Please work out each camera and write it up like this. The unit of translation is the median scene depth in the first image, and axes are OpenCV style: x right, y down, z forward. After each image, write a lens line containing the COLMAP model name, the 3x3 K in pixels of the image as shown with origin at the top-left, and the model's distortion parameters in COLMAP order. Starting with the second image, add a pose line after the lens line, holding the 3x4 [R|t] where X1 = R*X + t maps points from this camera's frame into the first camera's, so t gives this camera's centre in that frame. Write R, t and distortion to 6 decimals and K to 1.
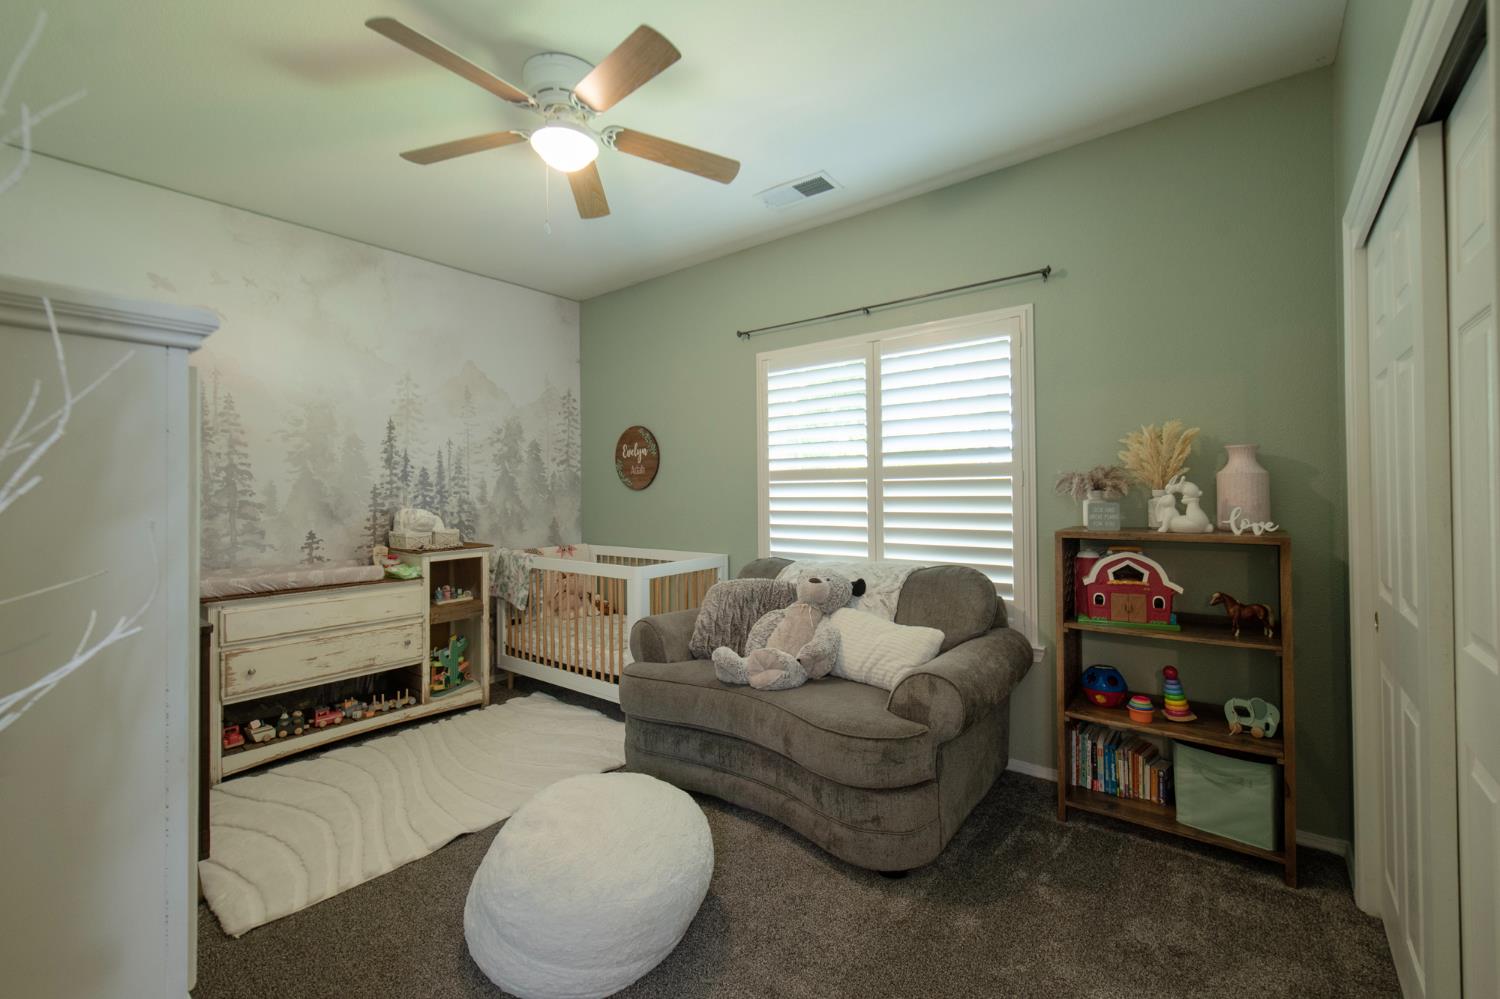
lens RADIAL K [[634.3, 0, 747.2], [0, 634.3, 488.0], [0, 0, 1]] dist [0.000845, -0.000164]
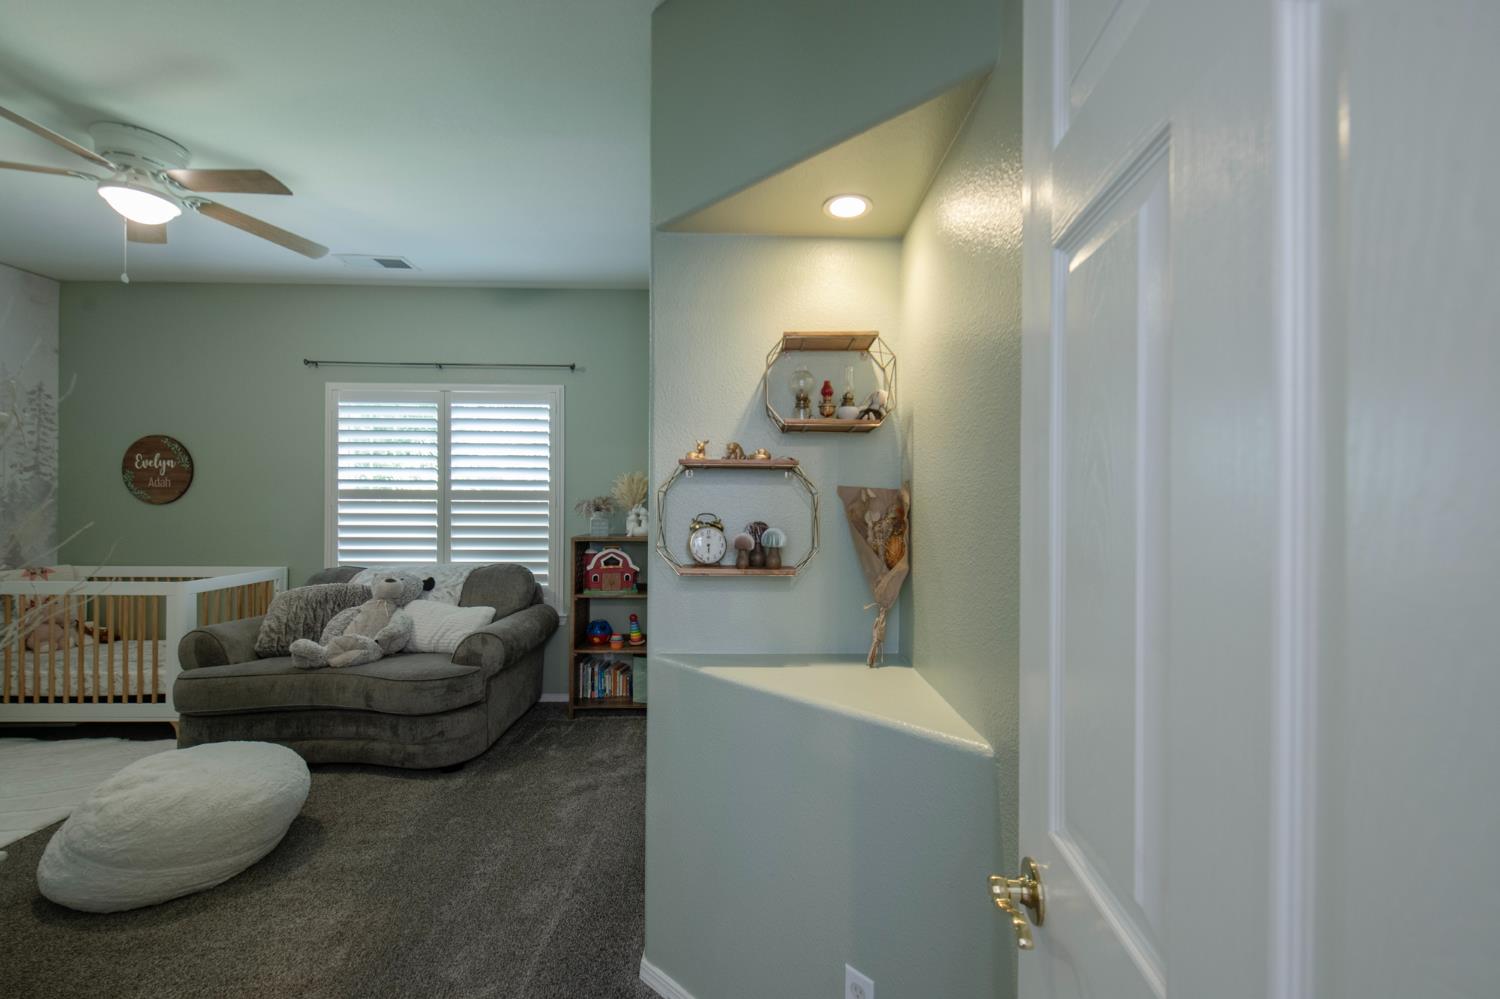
lens RADIAL K [[609.1, 0, 766.5], [0, 609.1, 502.7], [0, 0, 1]] dist [0.020002, -0.008280]
pose [[0.772613, 0.014845, 0.634704, -0.099603], [-0.017923, 0.999838, -0.001568, -0.023312], [-0.634625, -0.010165, 0.772754, -0.457732]]
